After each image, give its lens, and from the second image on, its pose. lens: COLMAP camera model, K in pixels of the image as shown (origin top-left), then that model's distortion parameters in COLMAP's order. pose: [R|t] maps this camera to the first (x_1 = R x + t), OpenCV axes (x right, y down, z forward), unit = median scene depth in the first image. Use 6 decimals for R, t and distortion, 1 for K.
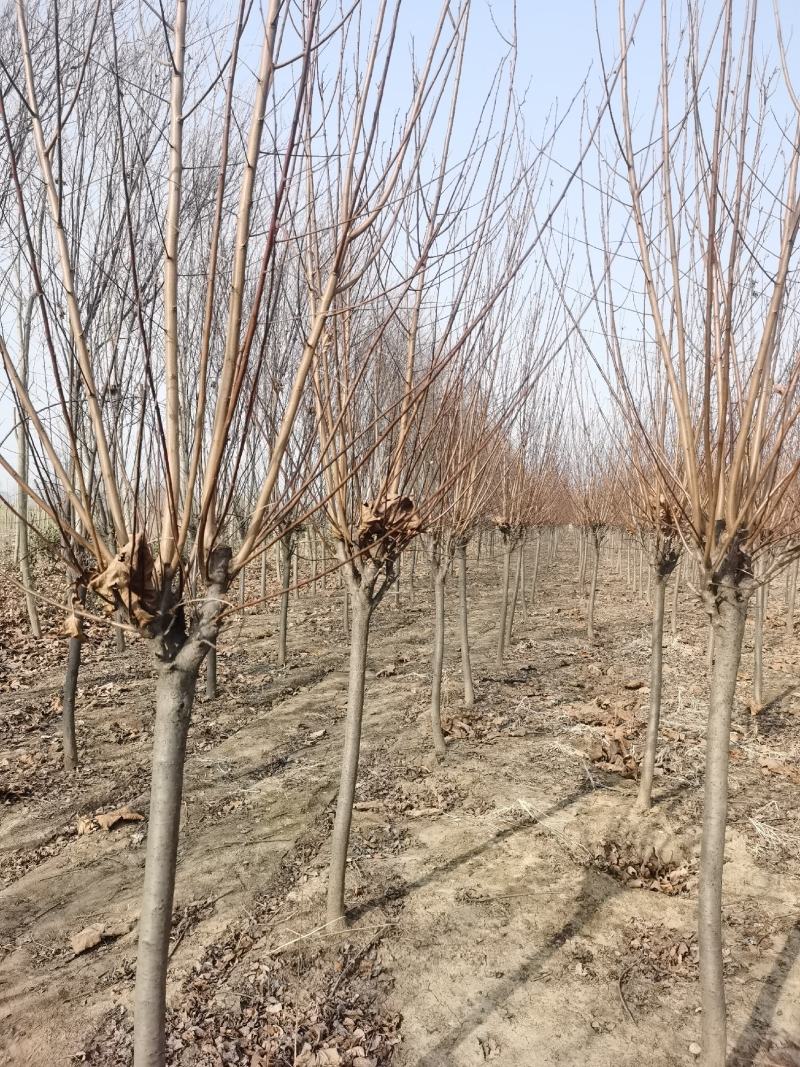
lens RADIAL K [[794.4, 0, 397.4], [0, 794.4, 533.4], [0, 0, 1]] dist [0.025020, -0.028992]
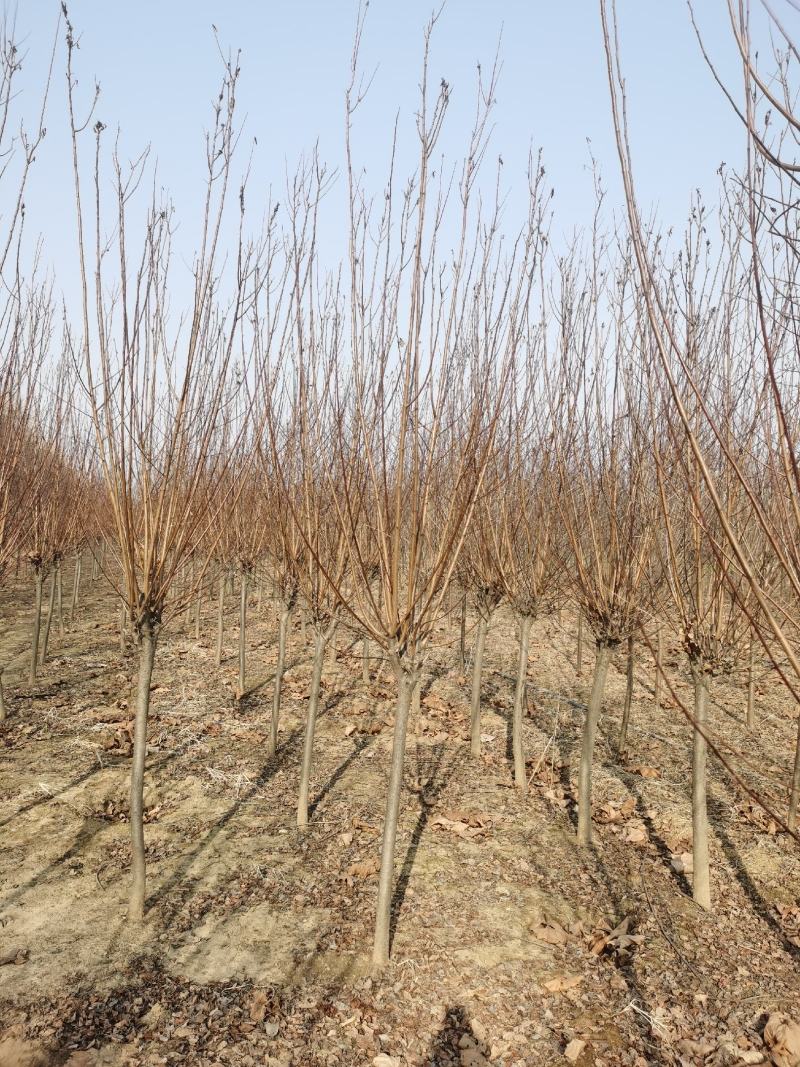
lens RADIAL K [[794.4, 0, 392.4], [0, 794.4, 527.7], [0, 0, 1]] dist [0.025020, -0.028992]
pose [[0.858747, -0.007016, 0.512351, -0.018076], [0.012700, 0.999891, -0.007593, -0.064466], [-0.512242, 0.013027, 0.858743, -0.388230]]
